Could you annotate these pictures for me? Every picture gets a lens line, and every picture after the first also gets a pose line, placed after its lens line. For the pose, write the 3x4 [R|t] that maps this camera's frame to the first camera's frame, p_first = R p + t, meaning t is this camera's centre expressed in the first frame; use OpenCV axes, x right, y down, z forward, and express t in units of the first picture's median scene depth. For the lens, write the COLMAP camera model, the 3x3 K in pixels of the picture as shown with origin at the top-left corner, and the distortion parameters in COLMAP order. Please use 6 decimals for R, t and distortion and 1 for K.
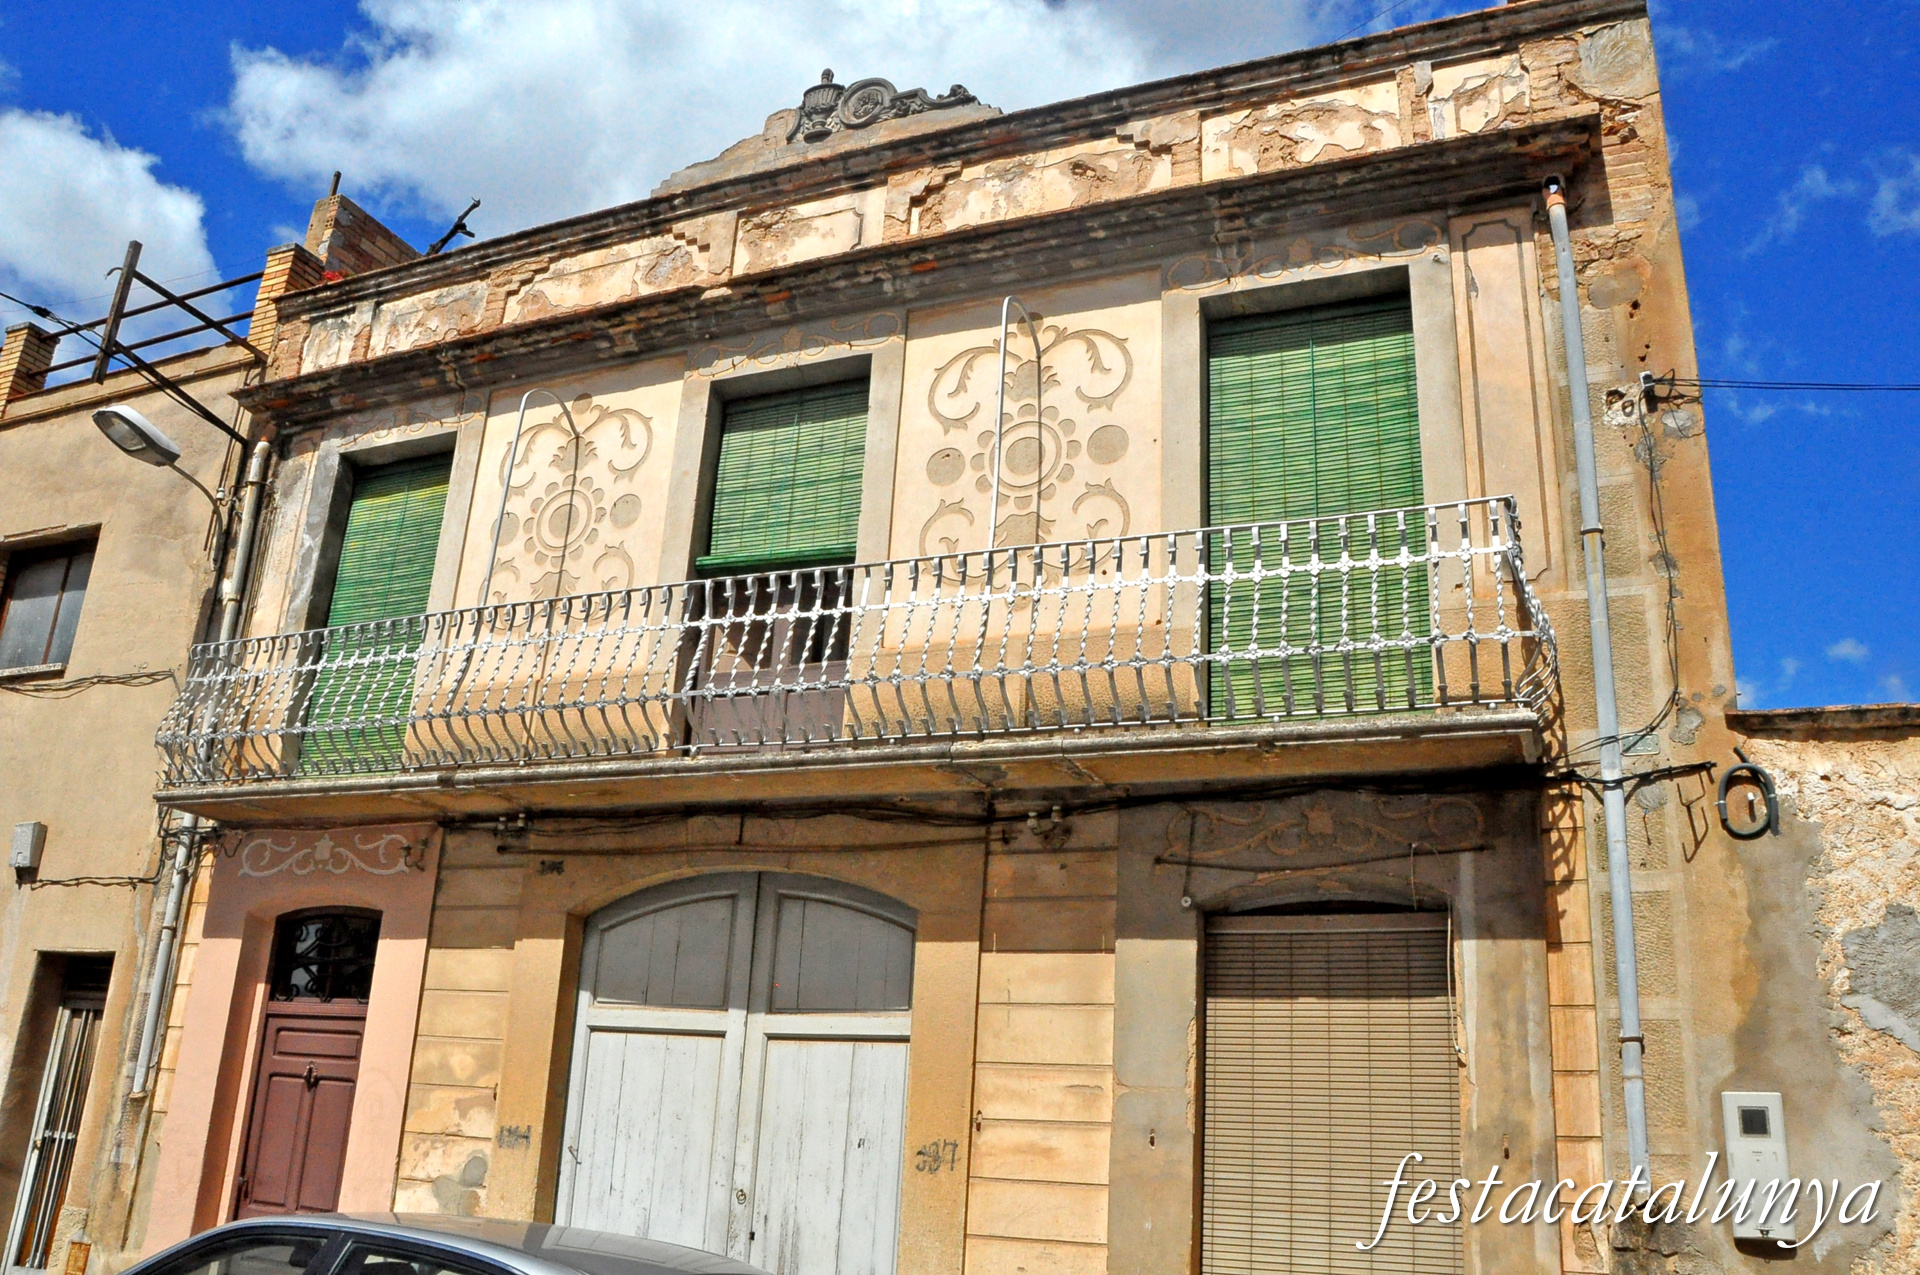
lens RADIAL K [[1521.6, 0, 955.1], [0, 1521.6, 674.9], [0, 0, 1]] dist [-0.166787, 0.136048]
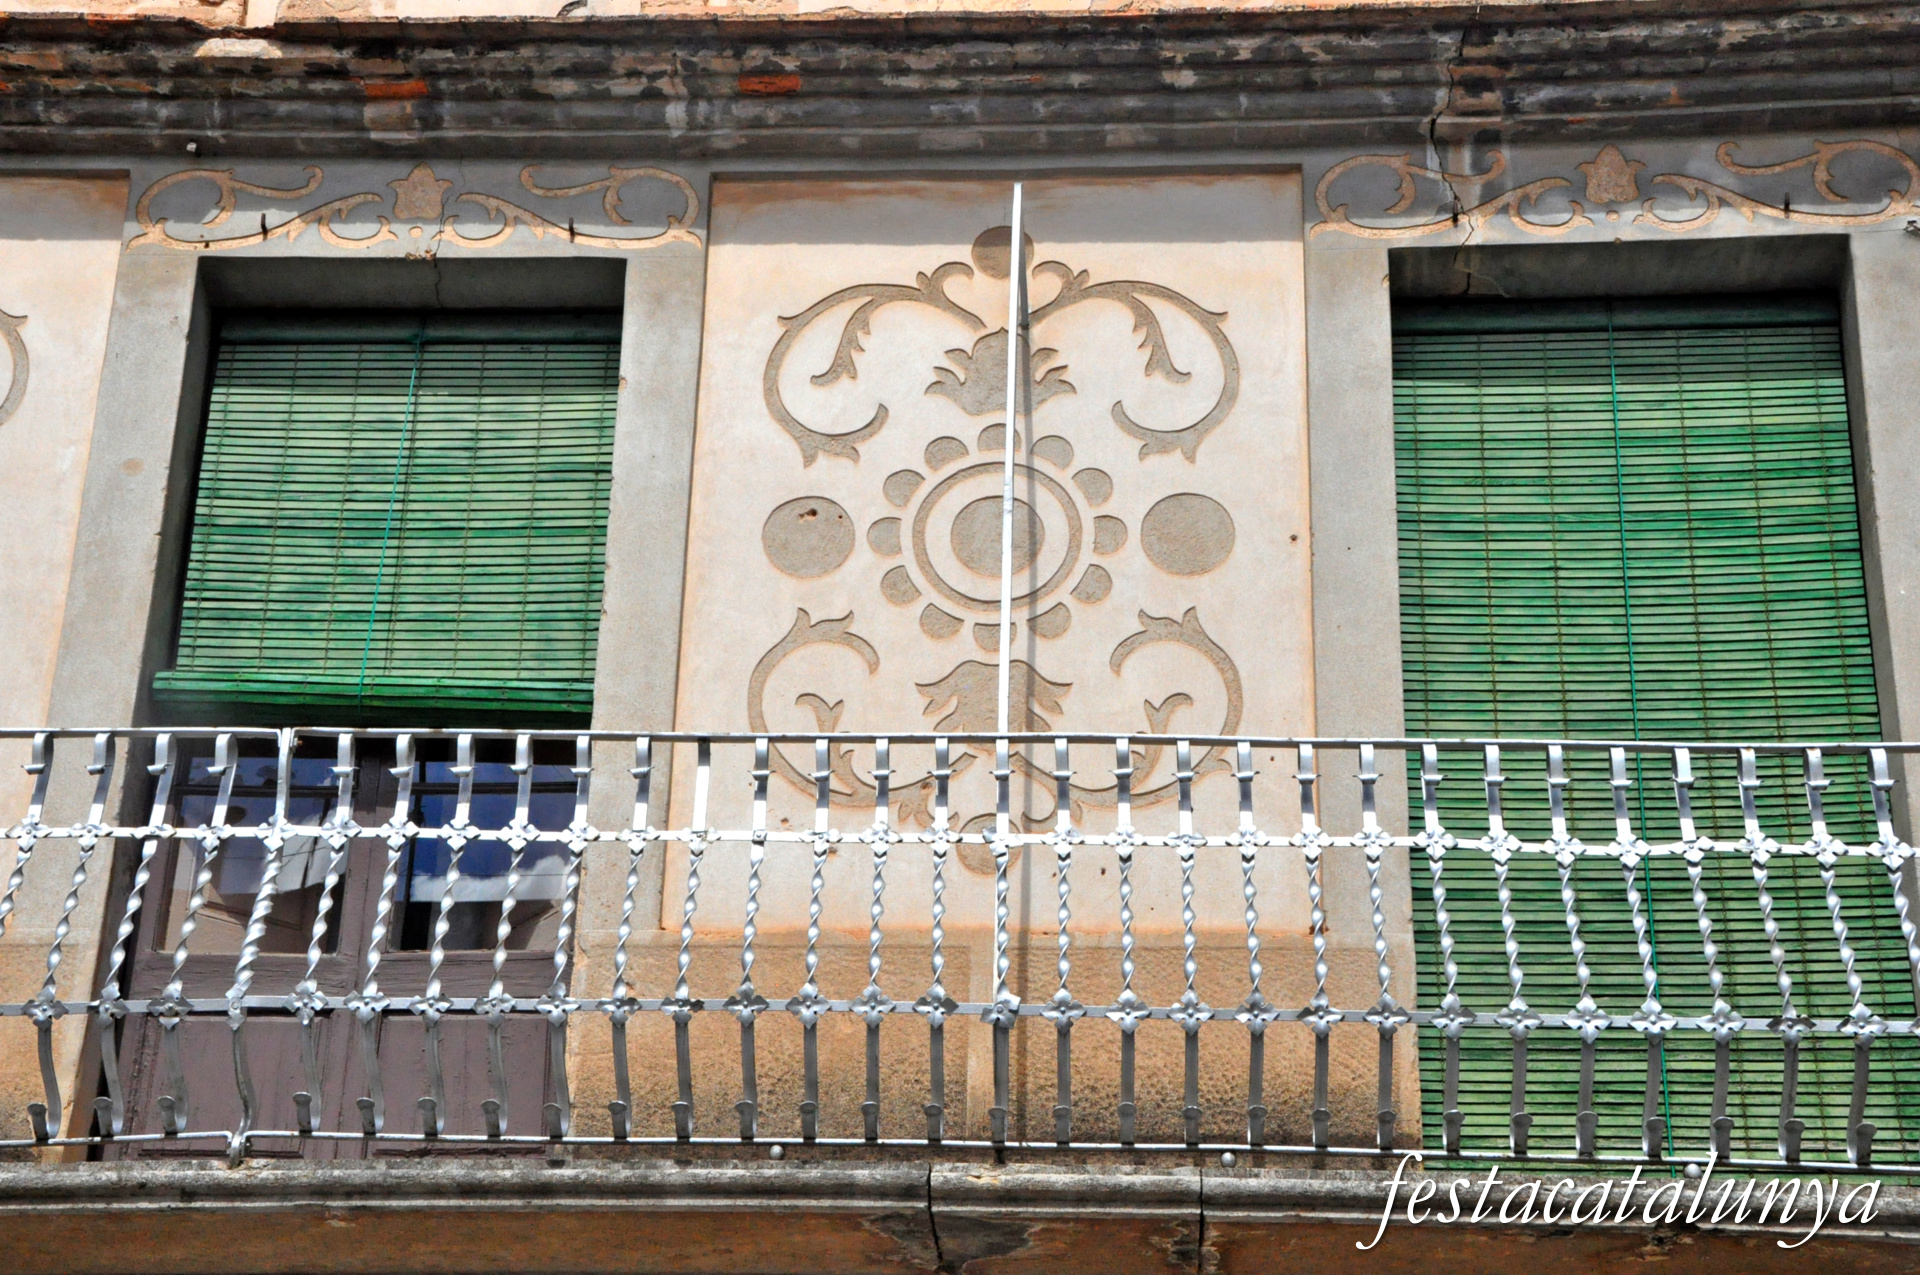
lens RADIAL K [[3164.0, 0, 911.5], [0, 3164.0, 694.9], [0, 0, 1]] dist [0.203947, 0.614285]
pose [[0.939930, 0.114639, 0.321541, -0.279476], [-0.078826, 0.989357, -0.122310, 0.020901], [-0.332141, 0.089617, 0.938963, 0.122609]]
